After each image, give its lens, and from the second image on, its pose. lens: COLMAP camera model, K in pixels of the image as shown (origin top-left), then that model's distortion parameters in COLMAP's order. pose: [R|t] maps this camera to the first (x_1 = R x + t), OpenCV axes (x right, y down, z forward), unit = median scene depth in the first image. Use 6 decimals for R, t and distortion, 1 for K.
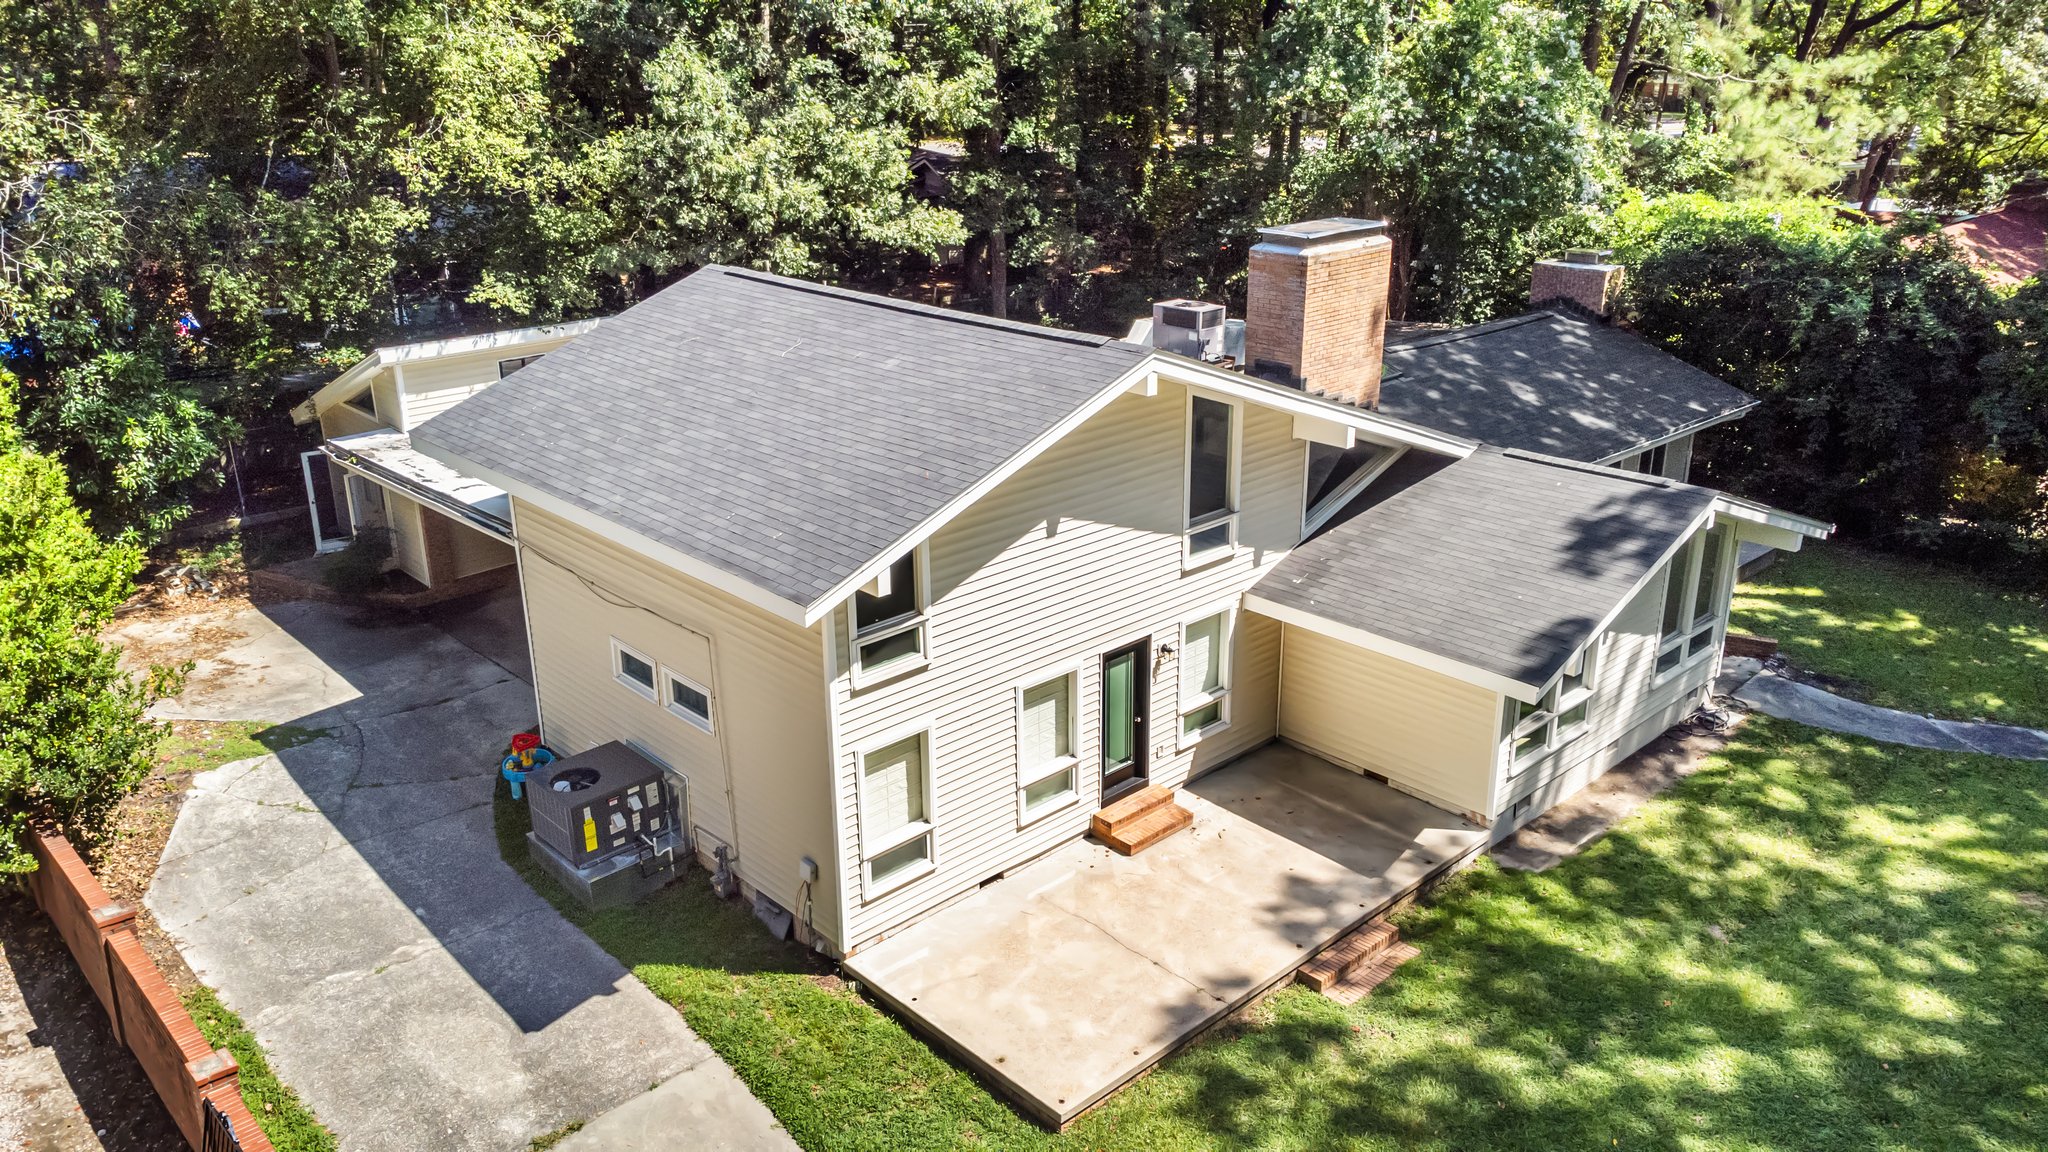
lens RADIAL K [[1518.0, 0, 985.7], [0, 1518.0, 575.7], [0, 0, 1]] dist [-0.006782, 0.046000]
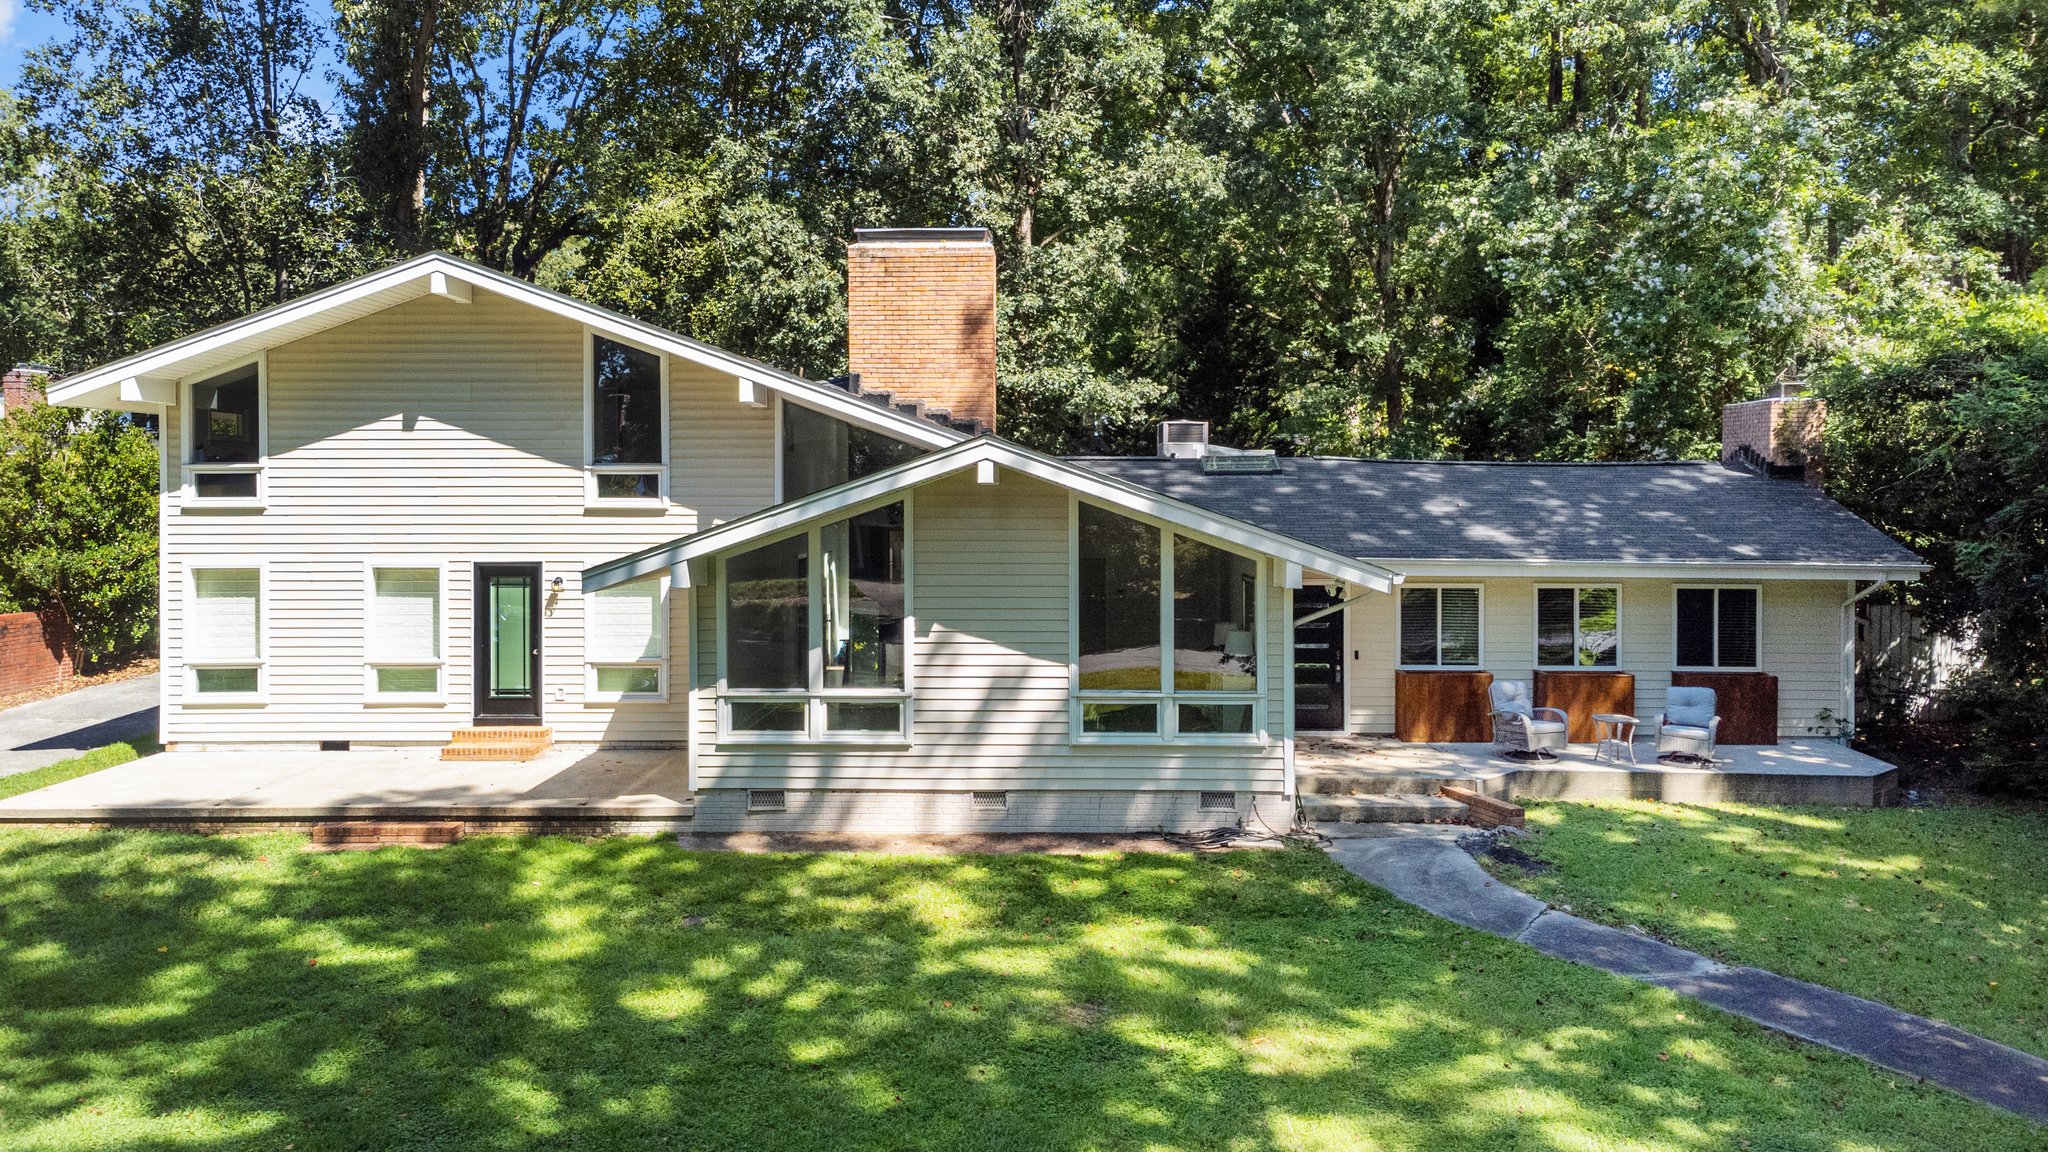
lens RADIAL K [[1563.5, 0, 1022.9], [0, 1563.5, 532.5], [0, 0, 1]] dist [0.063125, -0.000960]
pose [[0.715726, 0.032062, -0.697645, 1.095806], [-0.250397, 0.944311, -0.213489, 0.167030], [0.651949, 0.327488, 0.683897, 0.473786]]
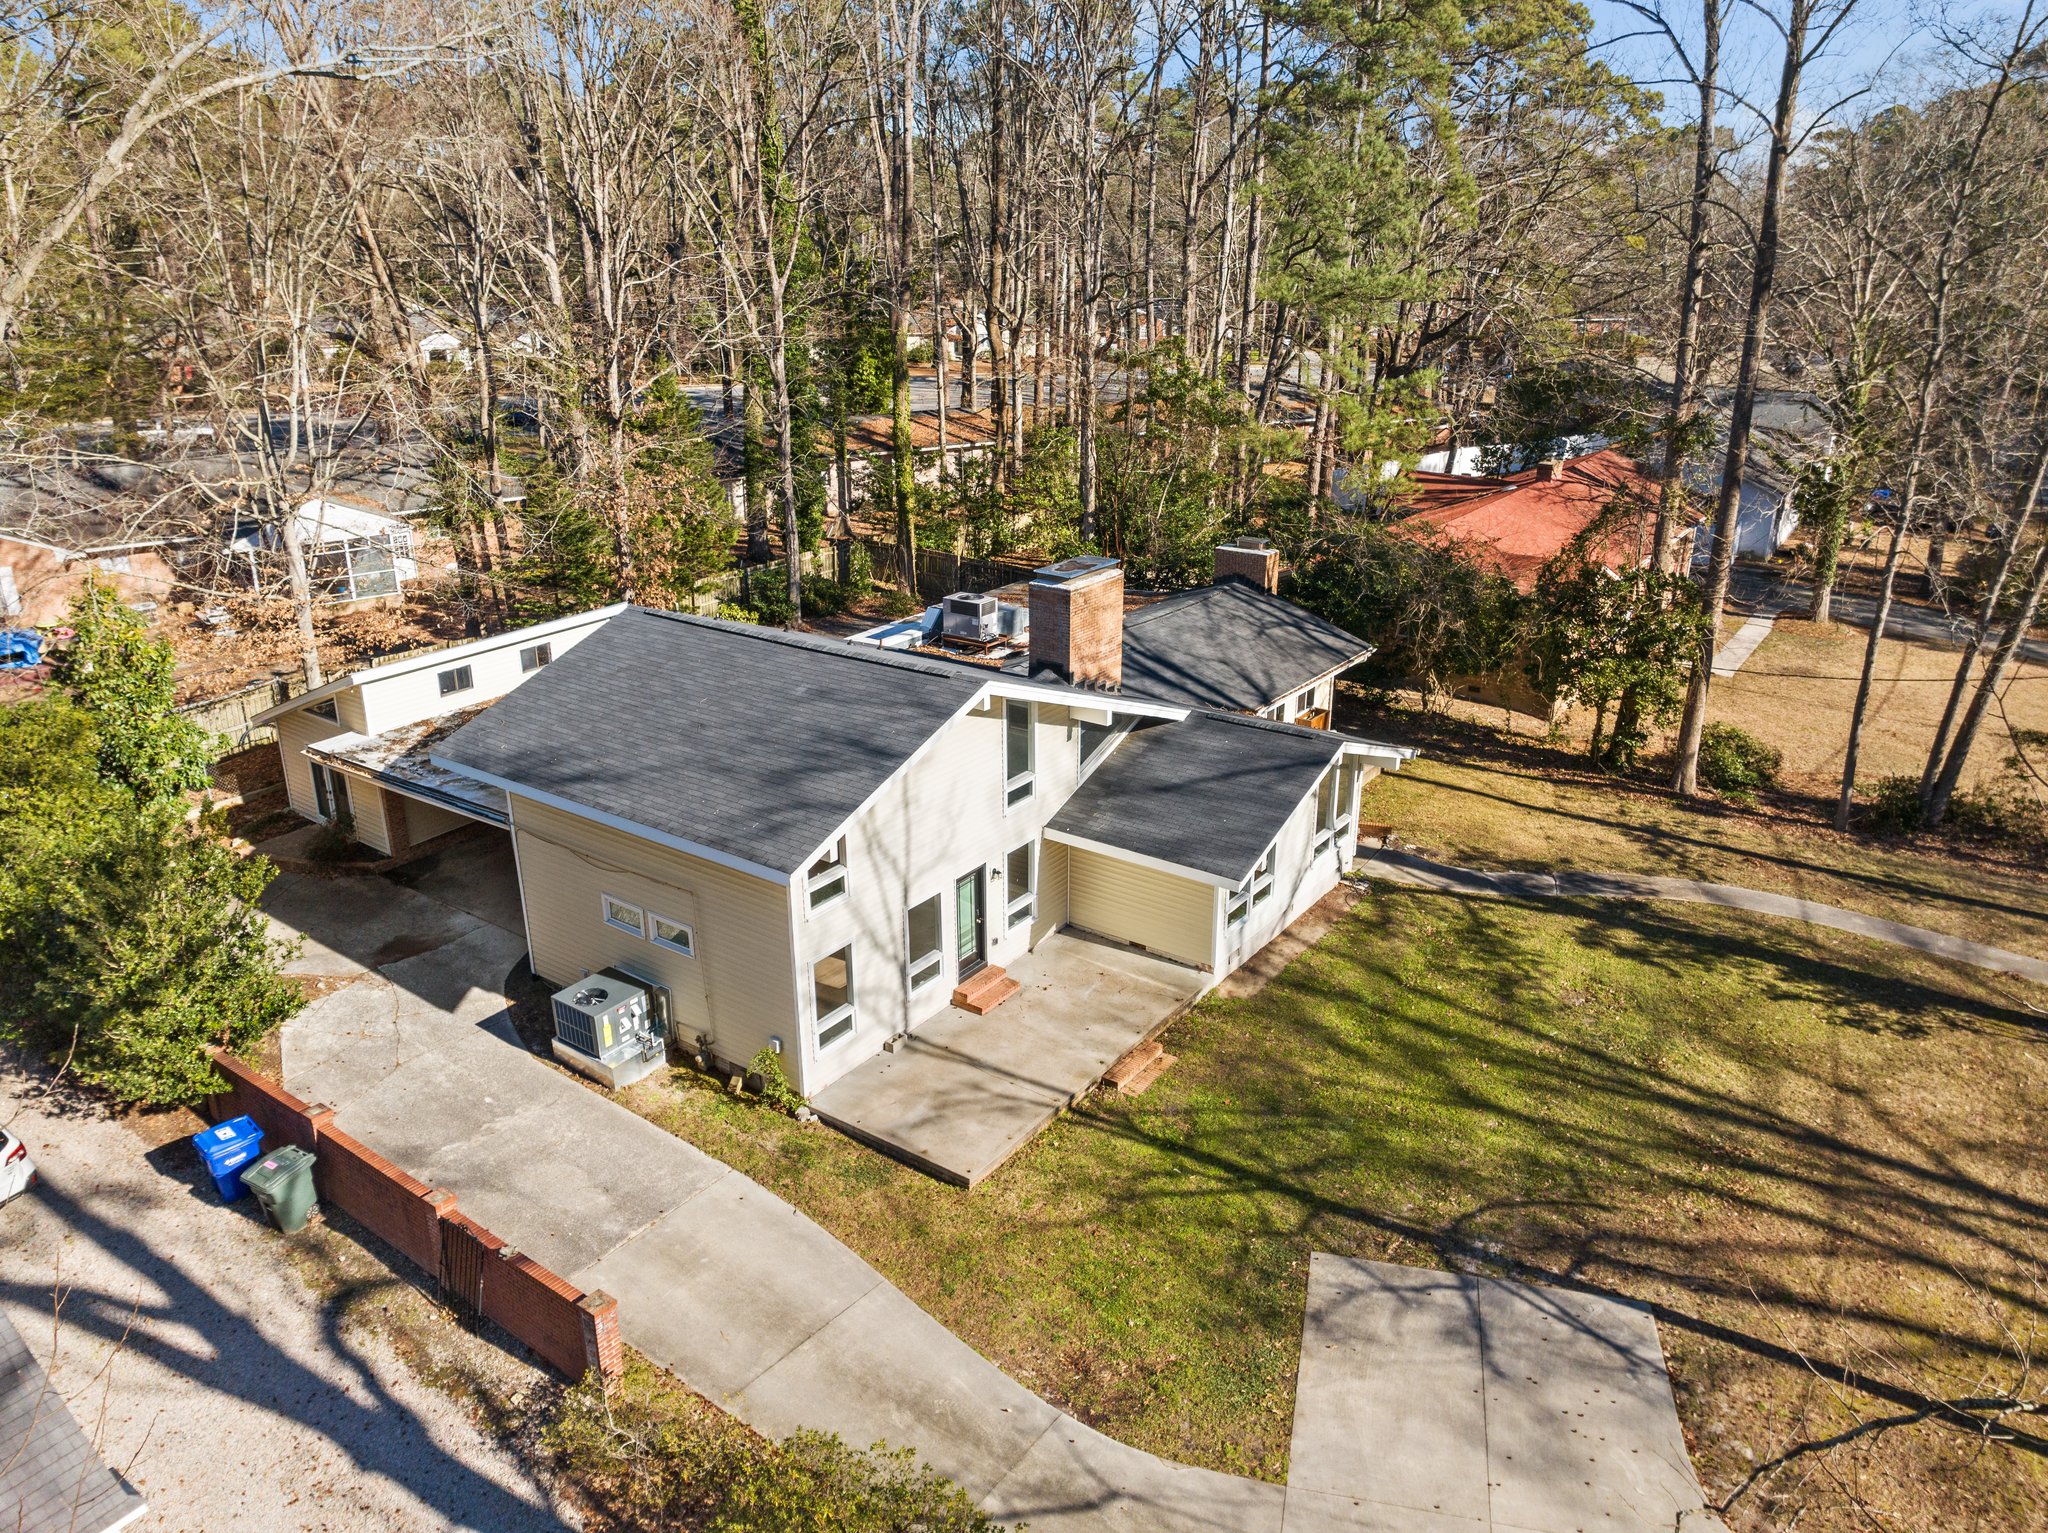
lens RADIAL K [[1431.1, 0, 1024.0], [0, 1431.1, 766.5], [0, 0, 1]] dist [-0.040841, -0.001493]
pose [[0.978756, -0.060781, 0.195811, -0.120170], [0.059045, 0.998147, 0.014698, -0.072015], [-0.196341, -0.002824, 0.980532, -0.358386]]
